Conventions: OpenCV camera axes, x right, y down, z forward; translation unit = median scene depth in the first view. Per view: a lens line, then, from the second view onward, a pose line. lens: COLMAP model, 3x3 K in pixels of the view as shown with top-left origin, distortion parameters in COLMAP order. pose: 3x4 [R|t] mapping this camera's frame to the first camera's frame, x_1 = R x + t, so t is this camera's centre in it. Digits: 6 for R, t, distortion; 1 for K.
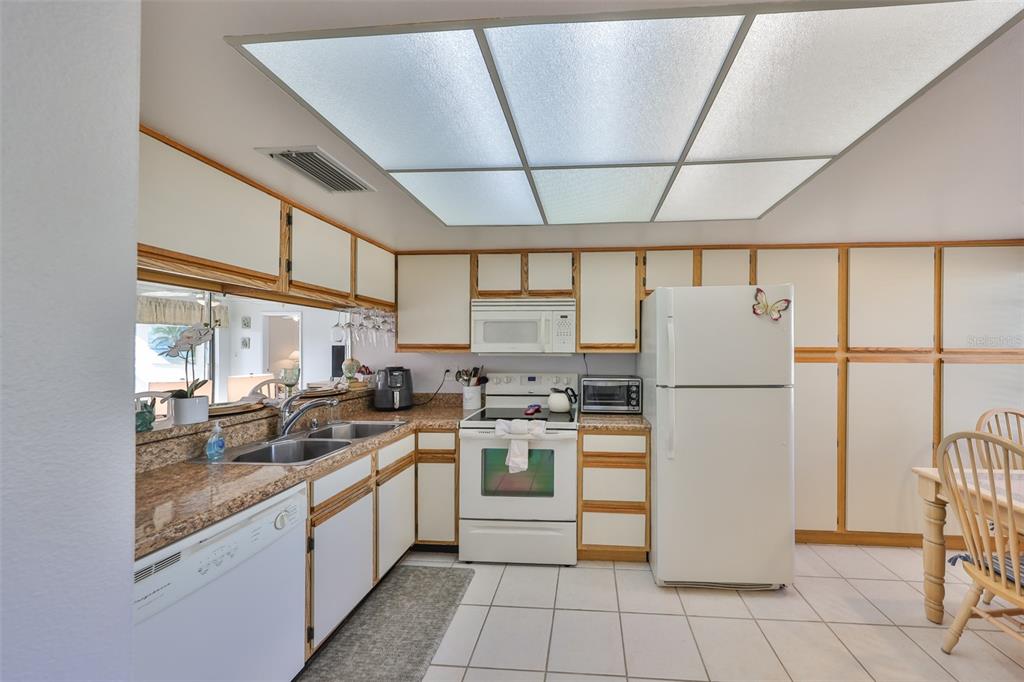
lens RADIAL K [[322.0, 0, 513.9], [0, 322.0, 346.5], [0, 0, 1]] dist [0.001238, 0.000000]
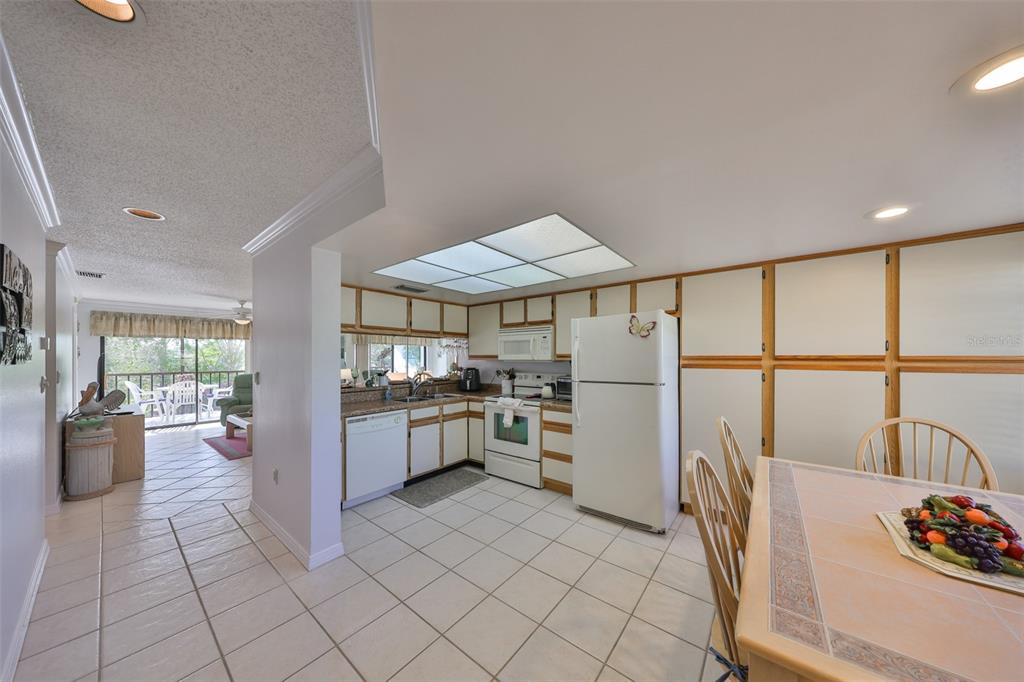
lens RADIAL K [[322.0, 0, 516.8], [0, 322.0, 355.3], [0, 0, 1]] dist [0.001238, 0.000000]
pose [[0.829493, -0.006211, -0.558483, 1.012319], [0.005564, 0.999980, -0.002856, -0.000245], [0.558490, -0.000738, 0.829511, -0.429642]]
